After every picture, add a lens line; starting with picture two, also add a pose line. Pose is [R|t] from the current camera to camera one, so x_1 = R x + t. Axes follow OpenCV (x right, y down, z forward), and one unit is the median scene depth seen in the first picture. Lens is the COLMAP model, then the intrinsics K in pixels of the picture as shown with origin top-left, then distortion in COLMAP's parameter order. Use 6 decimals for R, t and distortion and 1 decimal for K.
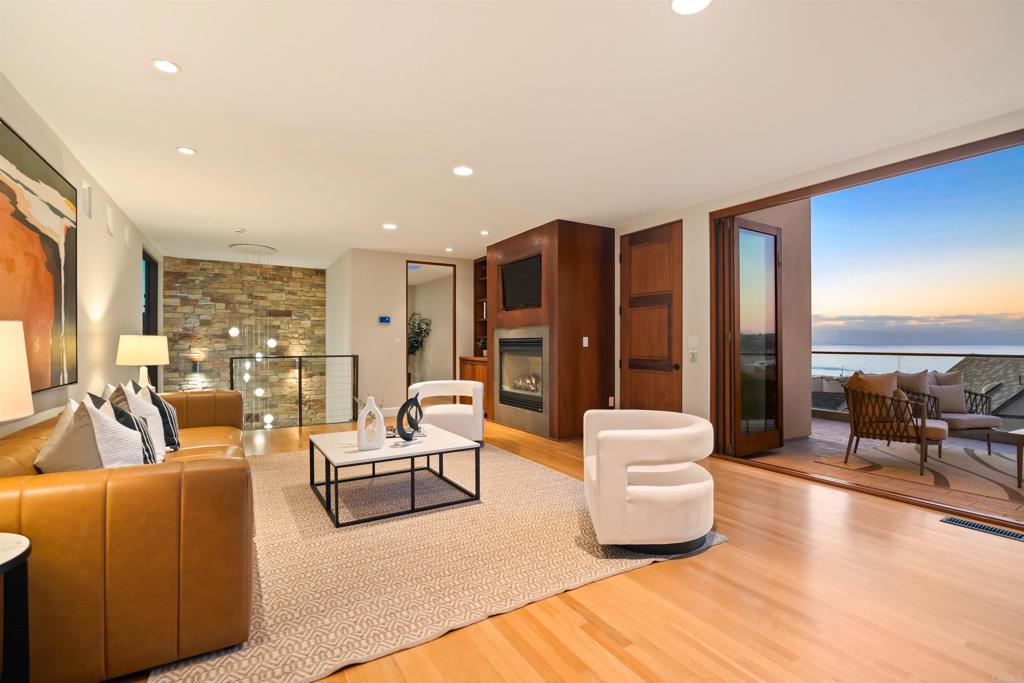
lens RADIAL K [[481.3, 0, 514.6], [0, 481.3, 341.0], [0, 0, 1]] dist [-0.023851, 0.000752]
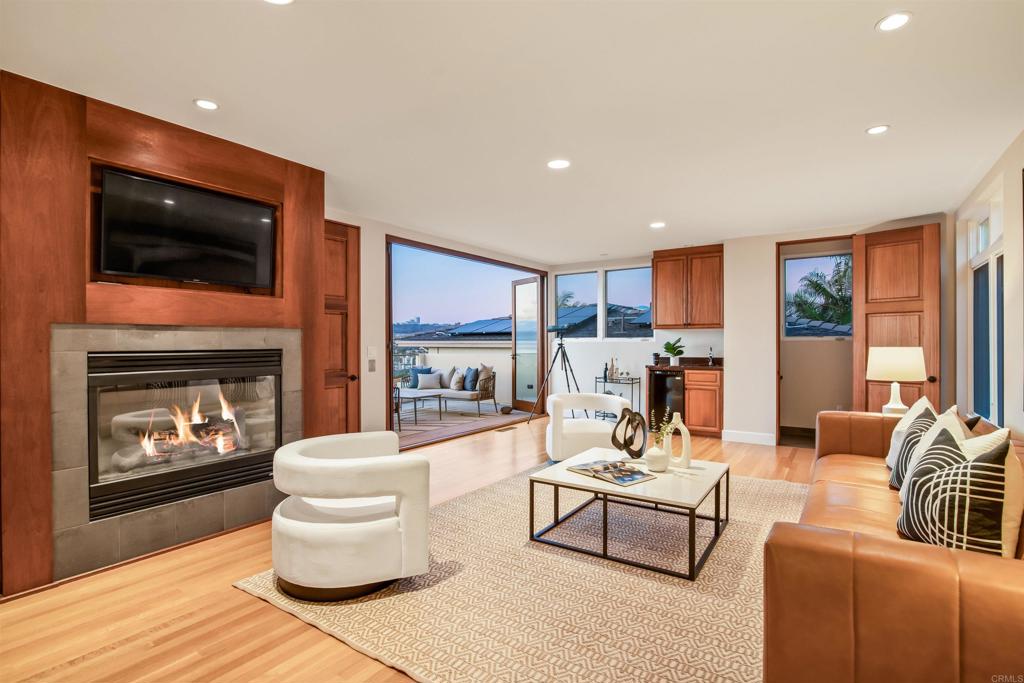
lens RADIAL K [[481.3, 0, 513.4], [0, 481.3, 344.4], [0, 0, 1]] dist [-0.023851, 0.000752]
pose [[-0.446139, -0.000154, 0.894964, -0.612363], [-0.005299, 0.999983, -0.002470, -0.012173], [-0.894948, -0.005844, -0.446132, 1.020629]]
